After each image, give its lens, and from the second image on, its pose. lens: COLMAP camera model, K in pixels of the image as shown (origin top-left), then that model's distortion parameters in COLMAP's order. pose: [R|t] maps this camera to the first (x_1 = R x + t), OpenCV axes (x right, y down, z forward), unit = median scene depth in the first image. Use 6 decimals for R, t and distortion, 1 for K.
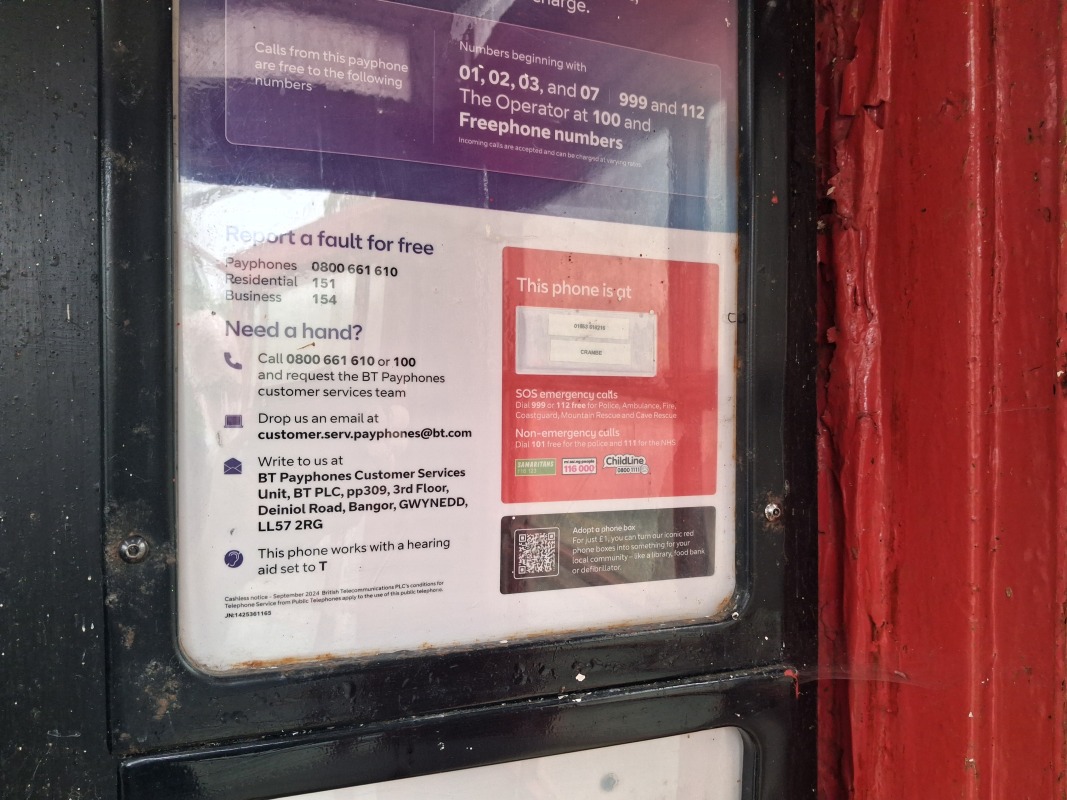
lens RADIAL K [[840.8, 0, 533.5], [0, 840.8, 400.0], [0, 0, 1]] dist [-0.001524, -0.011971]
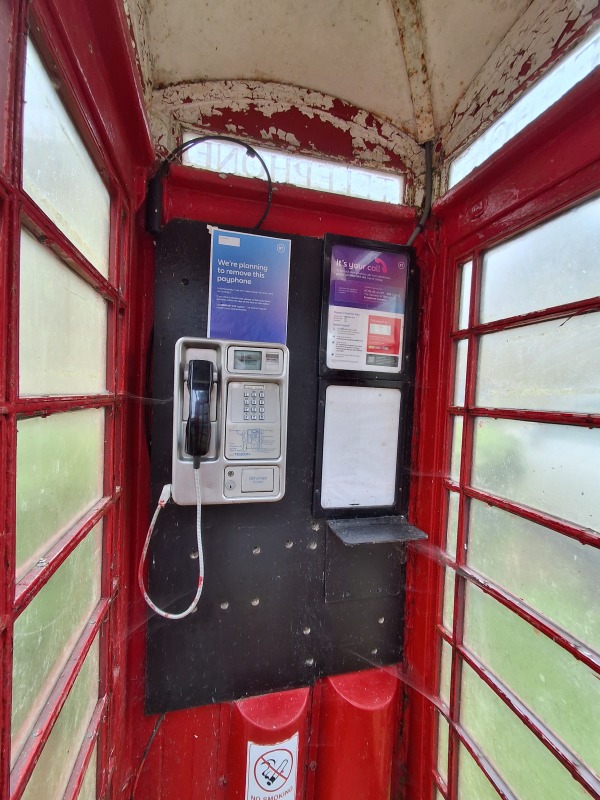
lens RADIAL K [[361.8, 0, 300.0], [0, 361.8, 400.0], [0, 0, 1]] dist [-0.000469, -0.000007]
pose [[0.992919, 0.045149, -0.109879, -0.238470], [-0.044283, 0.998966, 0.010308, 0.512833], [0.110230, -0.005369, 0.993892, -2.034134]]
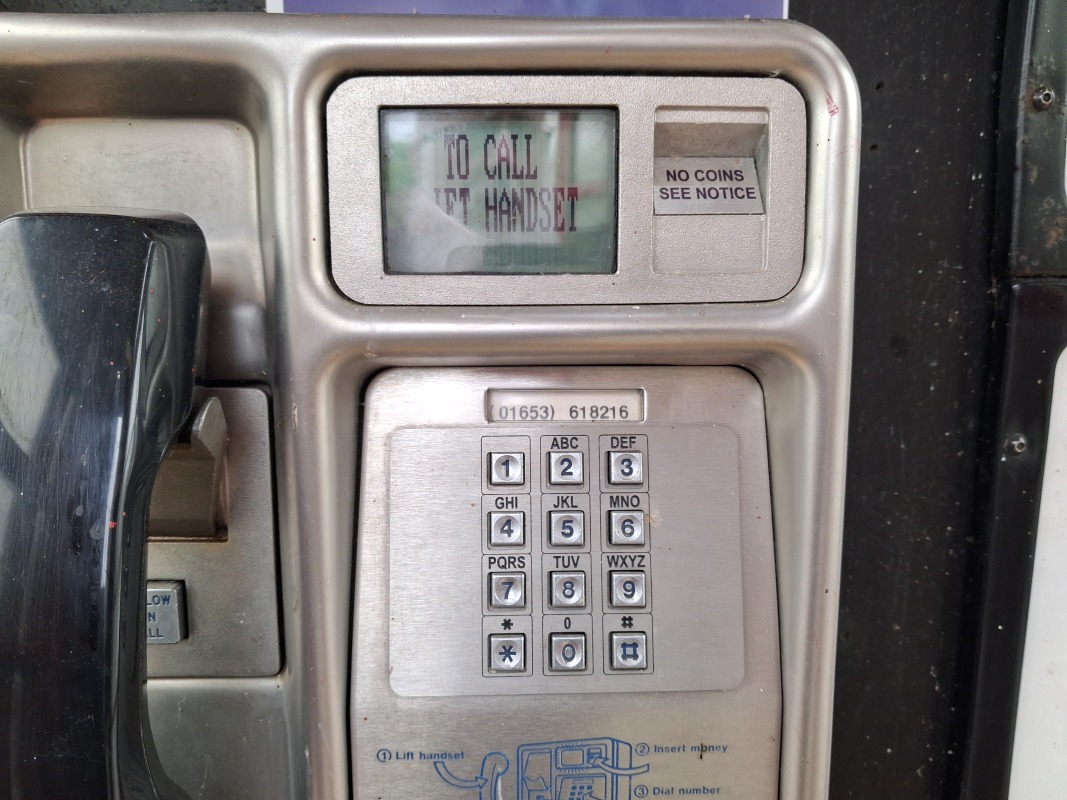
lens RADIAL K [[840.8, 0, 533.5], [0, 840.8, 400.0], [0, 0, 1]] dist [-0.001524, -0.011971]
pose [[0.941380, 0.058626, -0.332214, -0.606194], [-0.008880, 0.988748, 0.149324, 0.352616], [0.337231, -0.137621, 0.931309, -0.318405]]
